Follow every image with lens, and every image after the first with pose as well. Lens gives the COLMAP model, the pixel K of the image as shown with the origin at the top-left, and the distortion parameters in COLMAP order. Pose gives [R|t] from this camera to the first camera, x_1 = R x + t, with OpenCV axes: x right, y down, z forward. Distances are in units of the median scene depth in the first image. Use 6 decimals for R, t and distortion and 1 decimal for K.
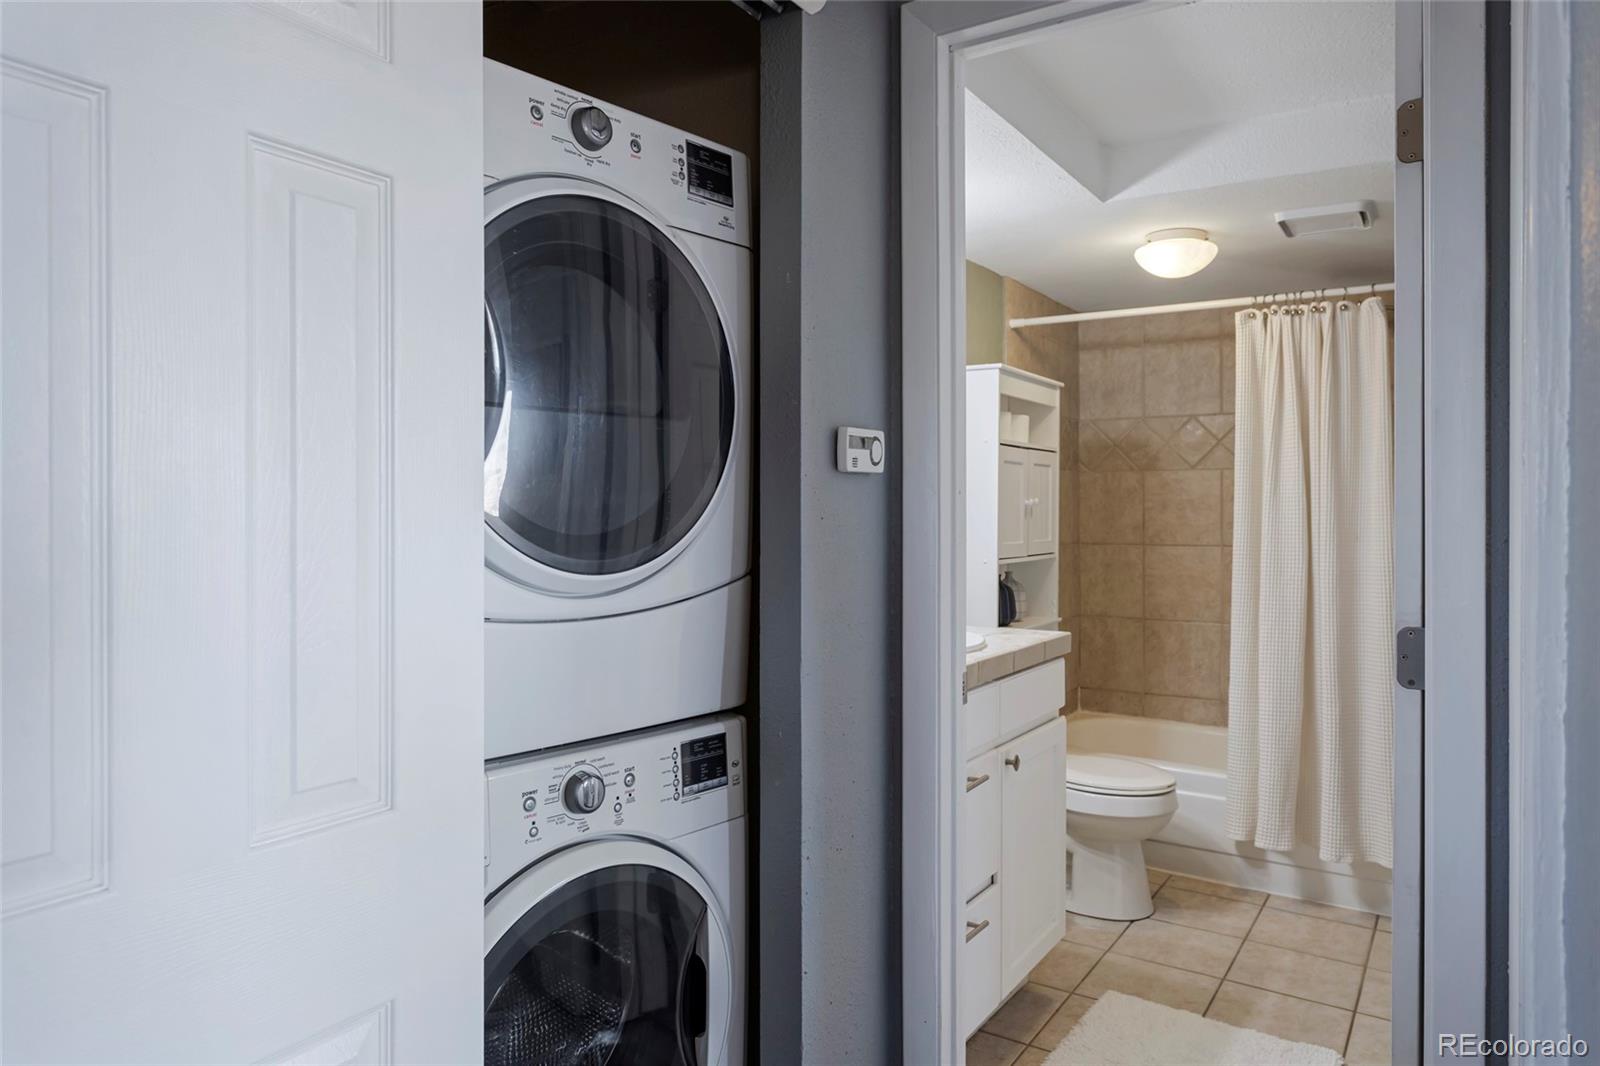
lens RADIAL K [[1023.3, 0, 798.1], [0, 1023.3, 533.0], [0, 0, 1]] dist [-0.002160, 0.000725]
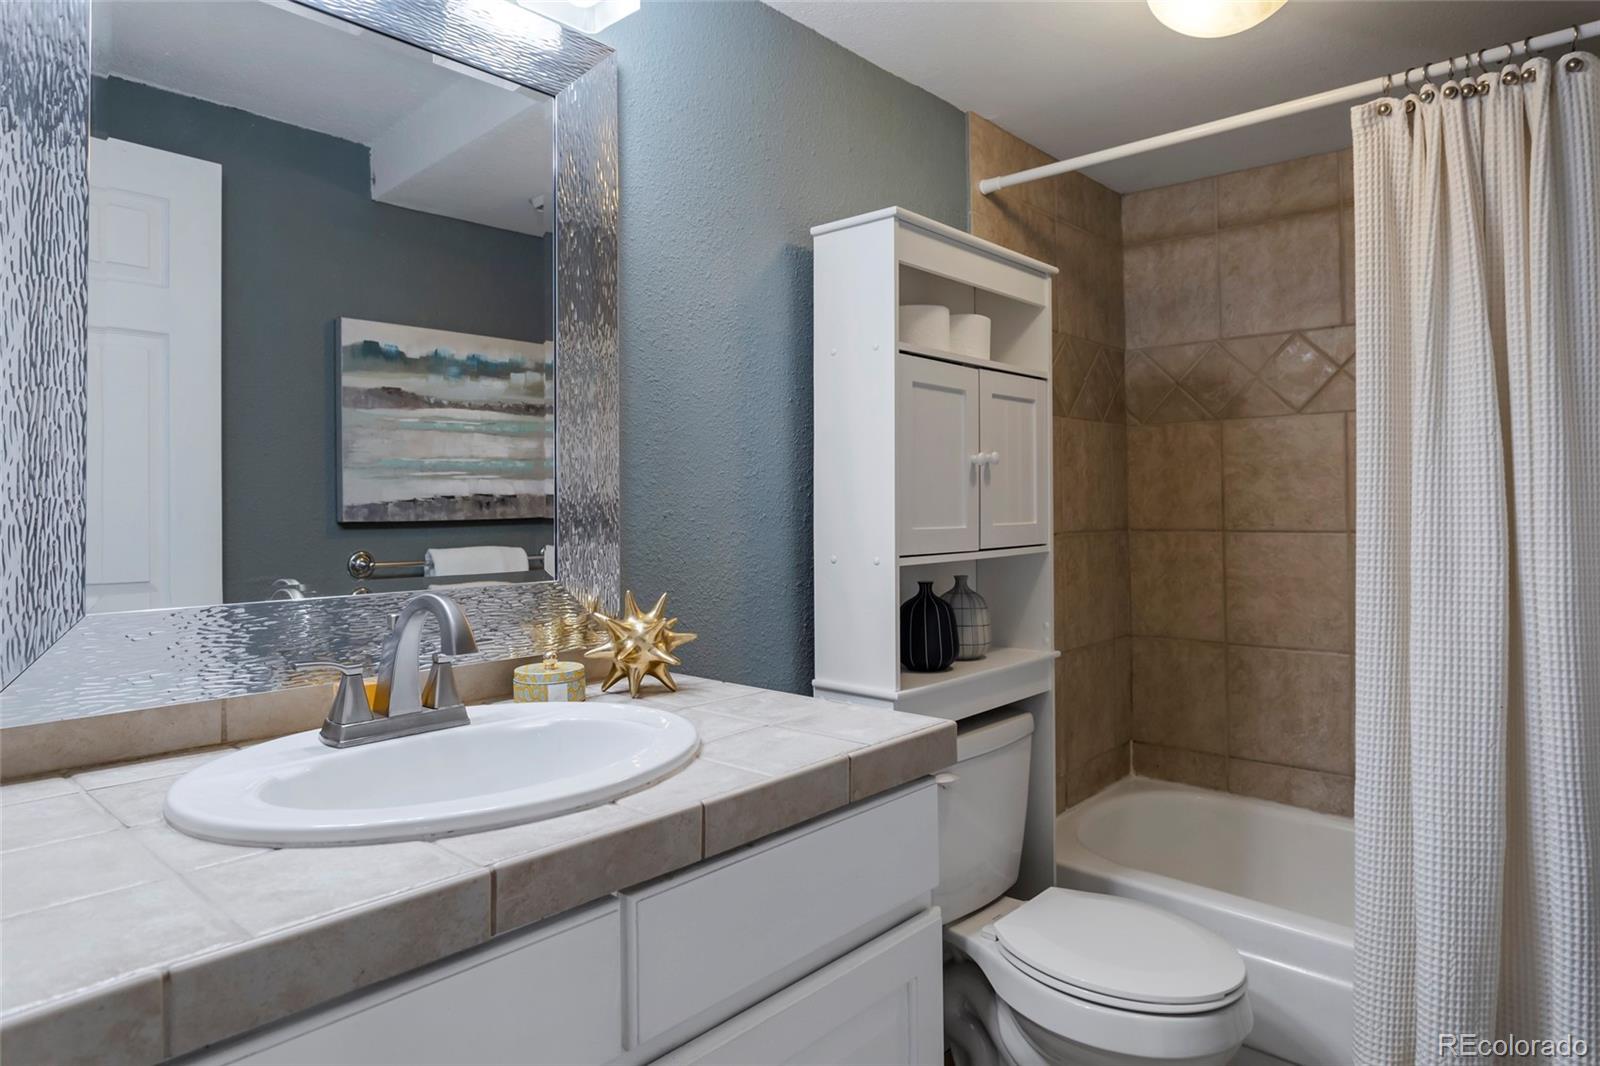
lens RADIAL K [[953.0, 0, 802.1], [0, 953.0, 502.6], [0, 0, 1]] dist [0.001054, -0.001307]
pose [[0.988158, -0.011609, -0.153002, 0.167503], [0.008026, 0.999679, -0.024011, 0.005973], [0.153232, 0.022499, 0.987934, 0.358228]]
